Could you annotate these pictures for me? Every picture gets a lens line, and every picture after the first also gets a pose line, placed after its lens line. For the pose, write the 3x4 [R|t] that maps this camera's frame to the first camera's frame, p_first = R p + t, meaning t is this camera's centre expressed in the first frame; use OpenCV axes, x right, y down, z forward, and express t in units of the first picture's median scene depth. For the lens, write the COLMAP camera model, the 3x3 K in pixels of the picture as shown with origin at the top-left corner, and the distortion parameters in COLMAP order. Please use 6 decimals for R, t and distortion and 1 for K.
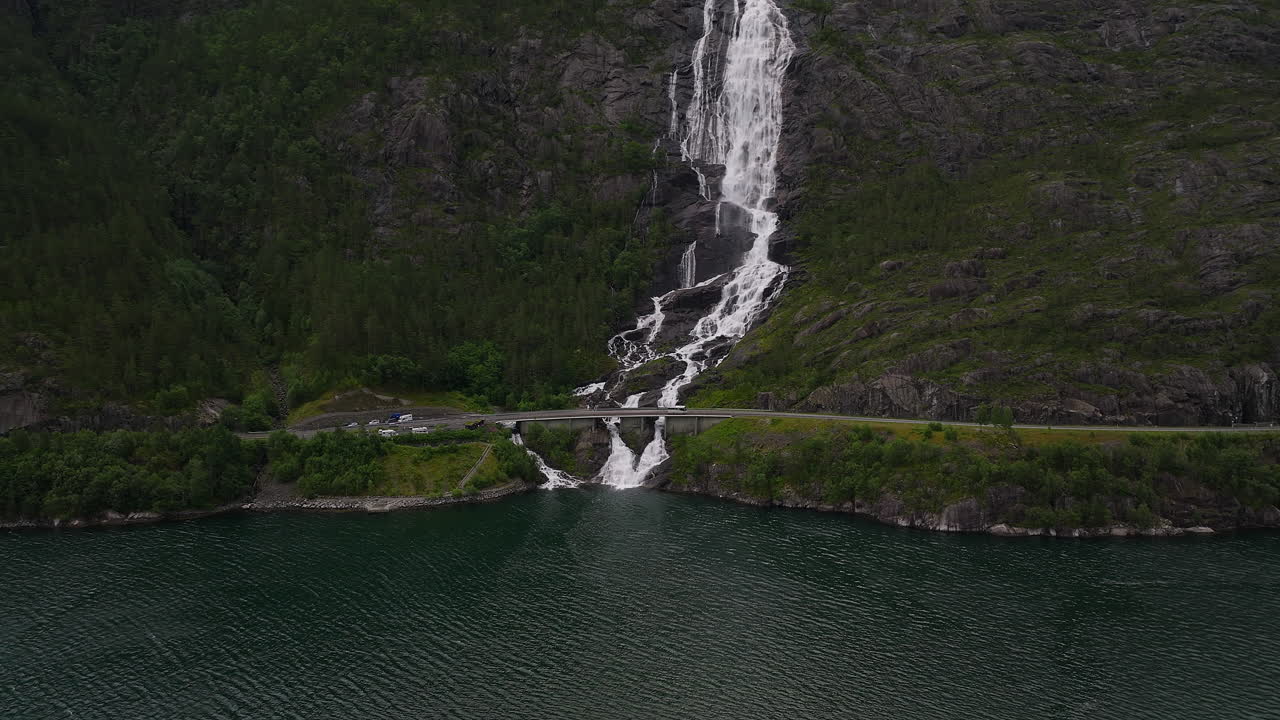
lens RADIAL K [[922.1, 0, 640.6], [0, 922.1, 333.7], [0, 0, 1]] dist [-0.000098, 0.016046]
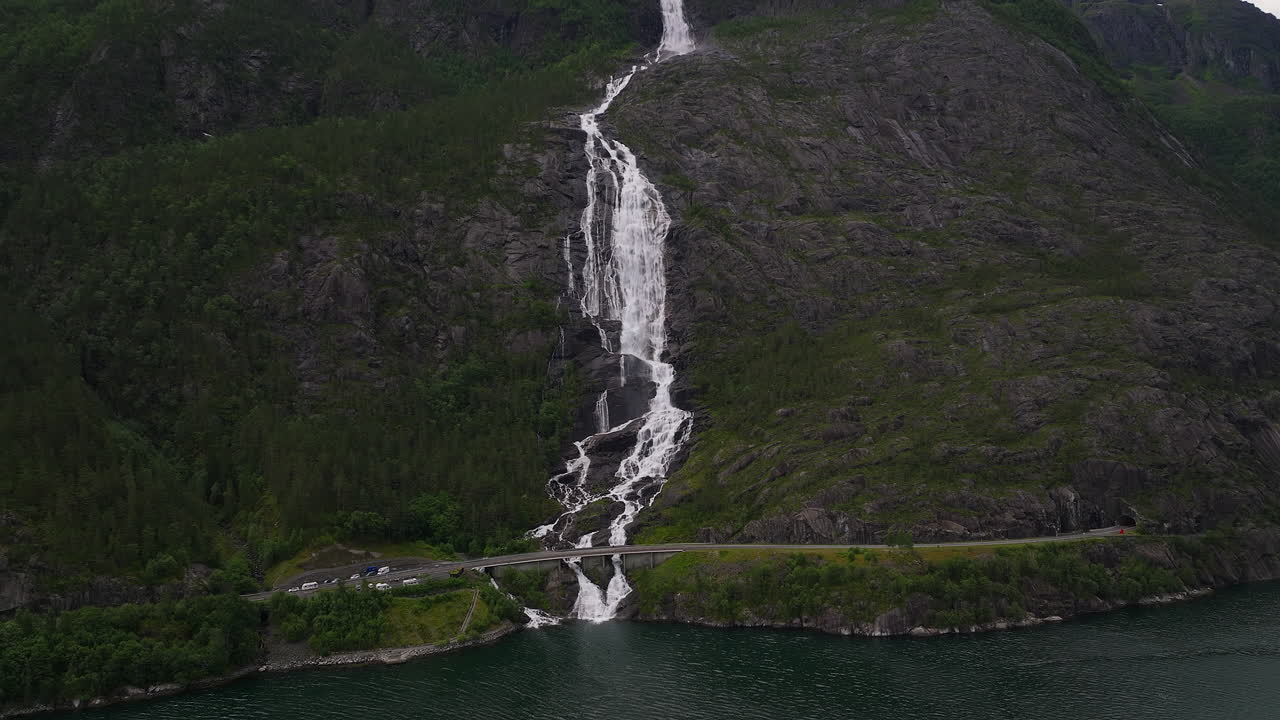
lens RADIAL K [[922.1, 0, 640.6], [0, 922.1, 333.7], [0, 0, 1]] dist [-0.000098, 0.016046]
pose [[0.969475, -0.006013, 0.245115, -0.208236], [0.034934, 0.992888, -0.113813, -0.045864], [-0.242687, 0.118902, 0.962790, -0.131065]]
